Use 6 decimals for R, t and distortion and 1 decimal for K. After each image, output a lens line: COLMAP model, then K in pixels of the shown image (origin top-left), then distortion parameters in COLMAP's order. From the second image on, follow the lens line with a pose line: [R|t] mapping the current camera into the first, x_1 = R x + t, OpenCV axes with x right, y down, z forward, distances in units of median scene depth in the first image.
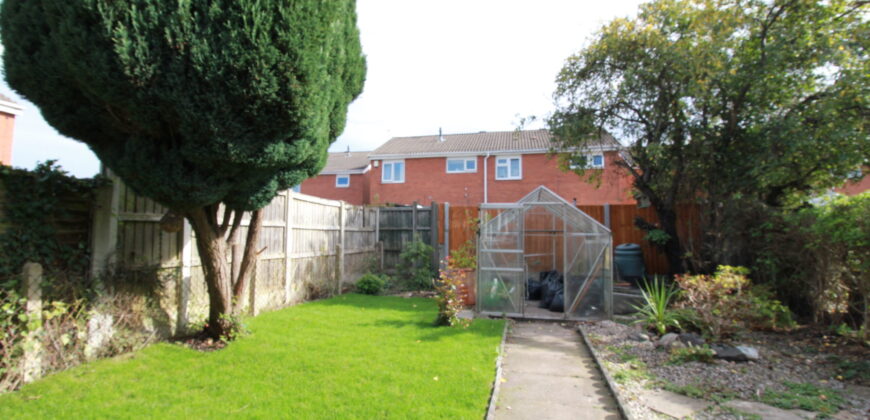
lens RADIAL K [[403.6, 0, 435.6], [0, 403.6, 205.6], [0, 0, 1]] dist [-0.015009, -0.002940]
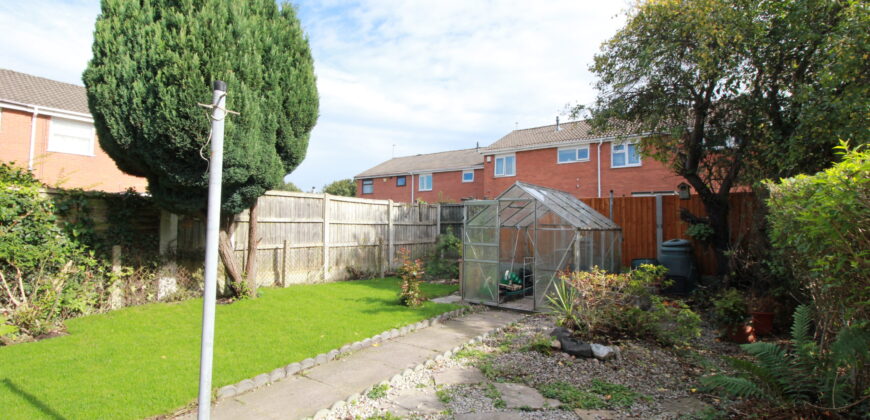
lens RADIAL K [[403.6, 0, 434.3], [0, 403.6, 208.3], [0, 0, 1]] dist [-0.015009, -0.002940]
pose [[0.916733, -0.017004, -0.399138, 0.470533], [0.028073, 0.999366, 0.021902, -0.010898], [0.398512, -0.031284, 0.916629, -0.042531]]
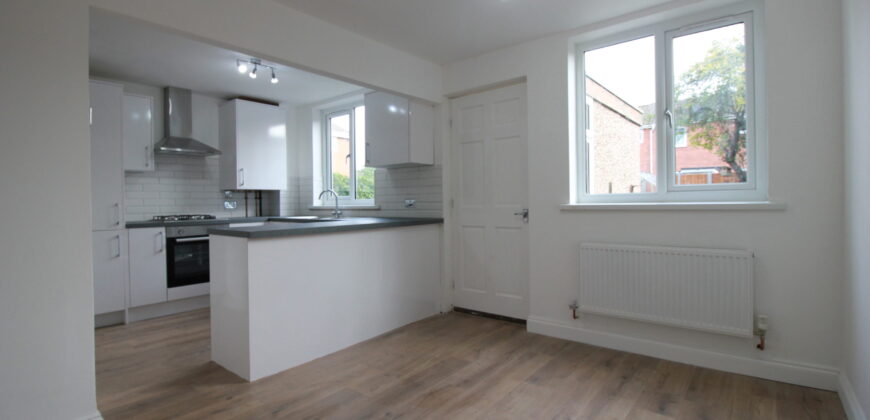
lens RADIAL K [[403.6, 0, 433.5], [0, 403.6, 207.7], [0, 0, 1]] dist [-0.015009, -0.002940]
pose [[0.895608, -0.018119, -0.444475, 0.236944], [0.060078, 0.994943, 0.080498, -0.082877], [0.440769, -0.098797, 0.892167, -1.158862]]
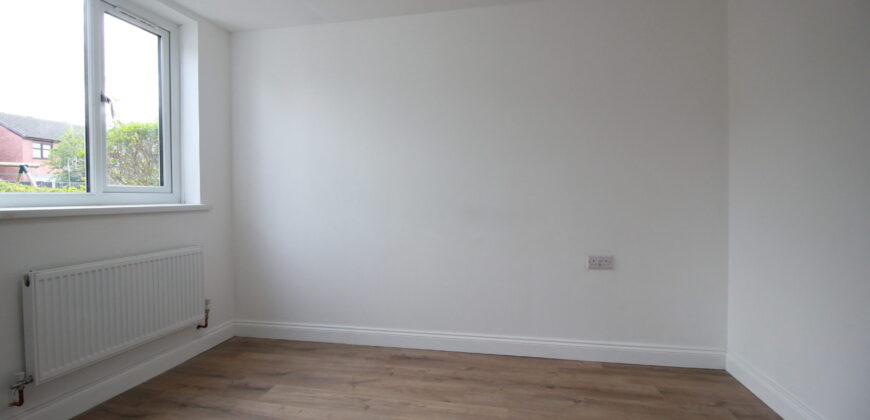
lens RADIAL K [[403.6, 0, 430.3], [0, 403.6, 206.2], [0, 0, 1]] dist [-0.015009, -0.002940]
pose [[-0.015507, -0.027628, 0.999498, -0.109249], [-0.065473, 0.997501, 0.026557, -0.065330], [-0.997734, -0.065028, -0.017277, -0.934038]]
